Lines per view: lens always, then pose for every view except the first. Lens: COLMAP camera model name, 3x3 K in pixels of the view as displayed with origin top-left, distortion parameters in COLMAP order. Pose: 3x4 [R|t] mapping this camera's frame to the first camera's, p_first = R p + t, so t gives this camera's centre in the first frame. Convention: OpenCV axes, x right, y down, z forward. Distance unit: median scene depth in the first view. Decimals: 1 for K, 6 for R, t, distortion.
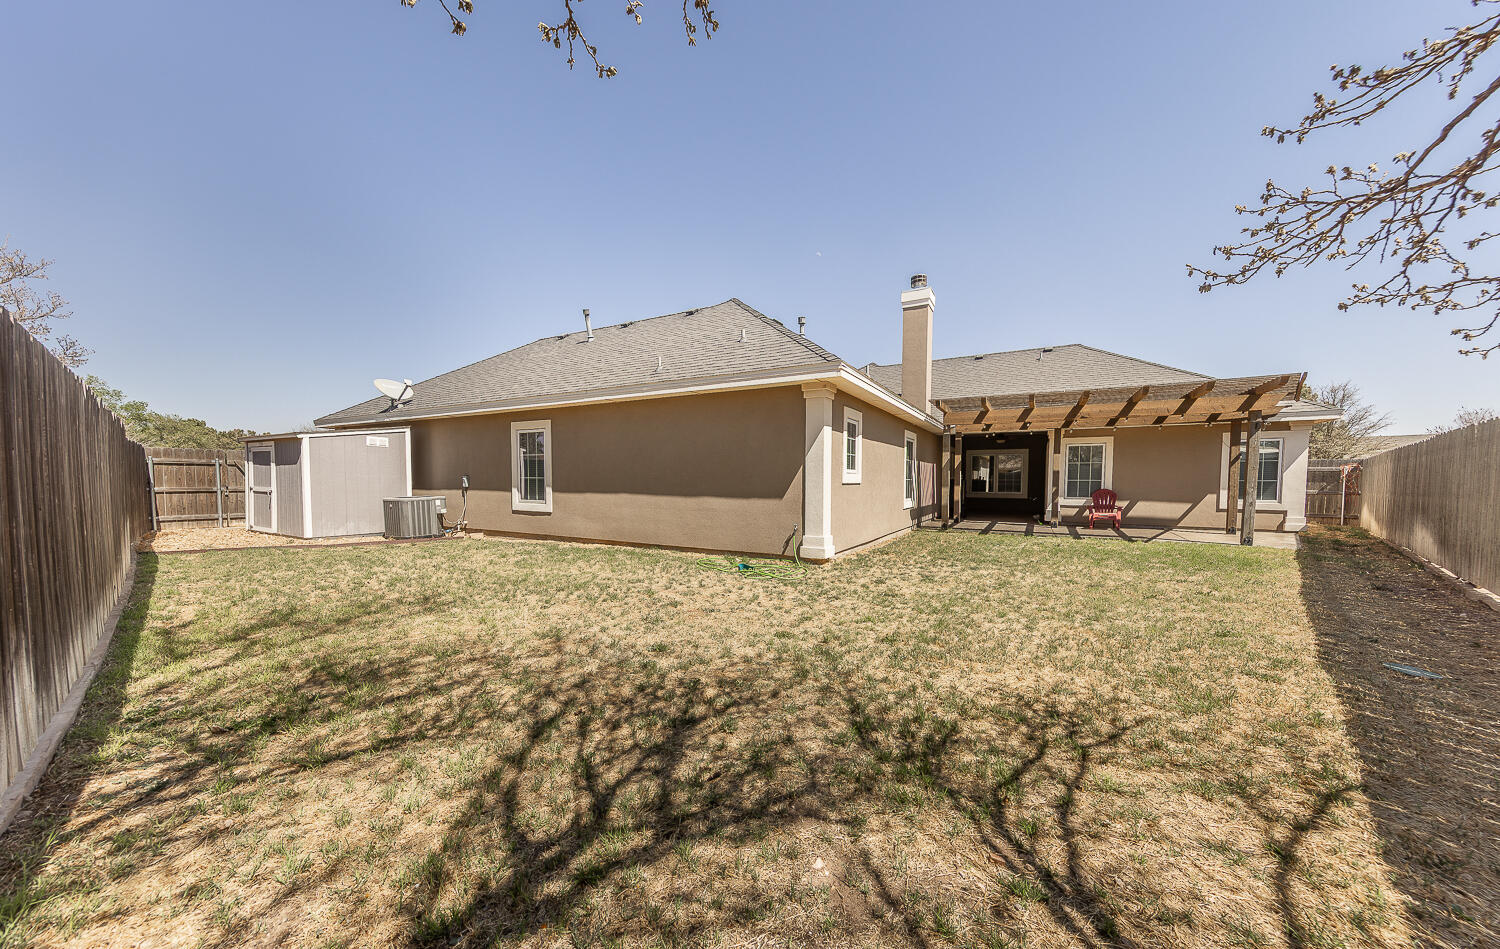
lens RADIAL K [[531.5, 0, 741.5], [0, 531.5, 508.6], [0, 0, 1]] dist [0.009237, 0.000089]
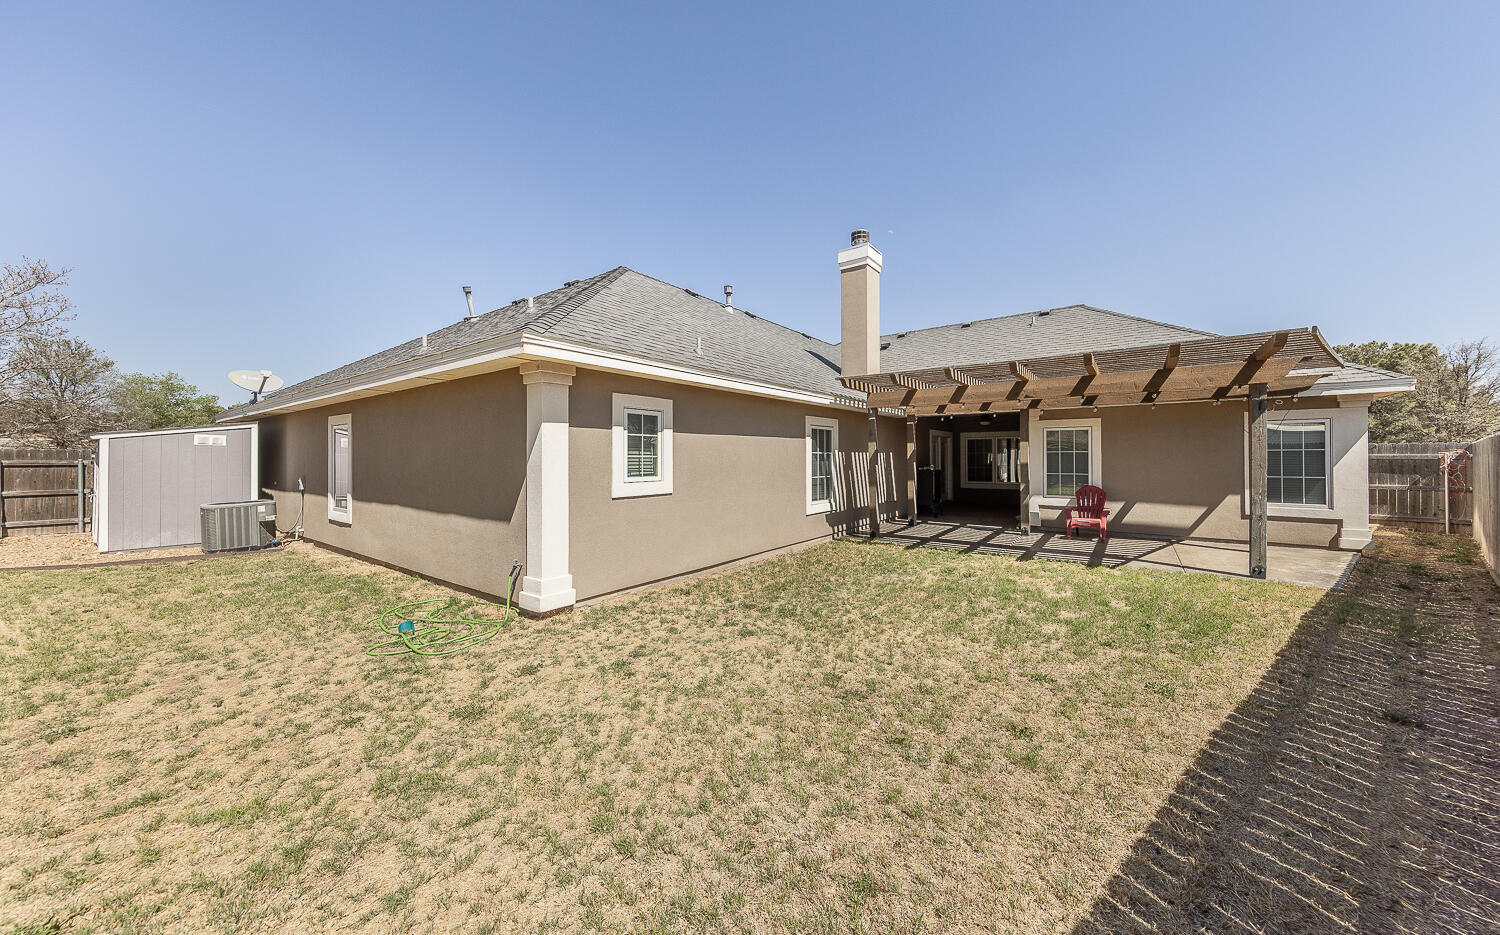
lens RADIAL K [[514.1, 0, 790.9], [0, 514.1, 453.3], [0, 0, 1]] dist [0.006785, -0.000288]
pose [[0.994036, -0.009795, -0.108613, 0.359278], [0.003869, 0.998499, -0.054636, -0.048588], [0.108985, 0.053890, 0.992582, 0.229951]]
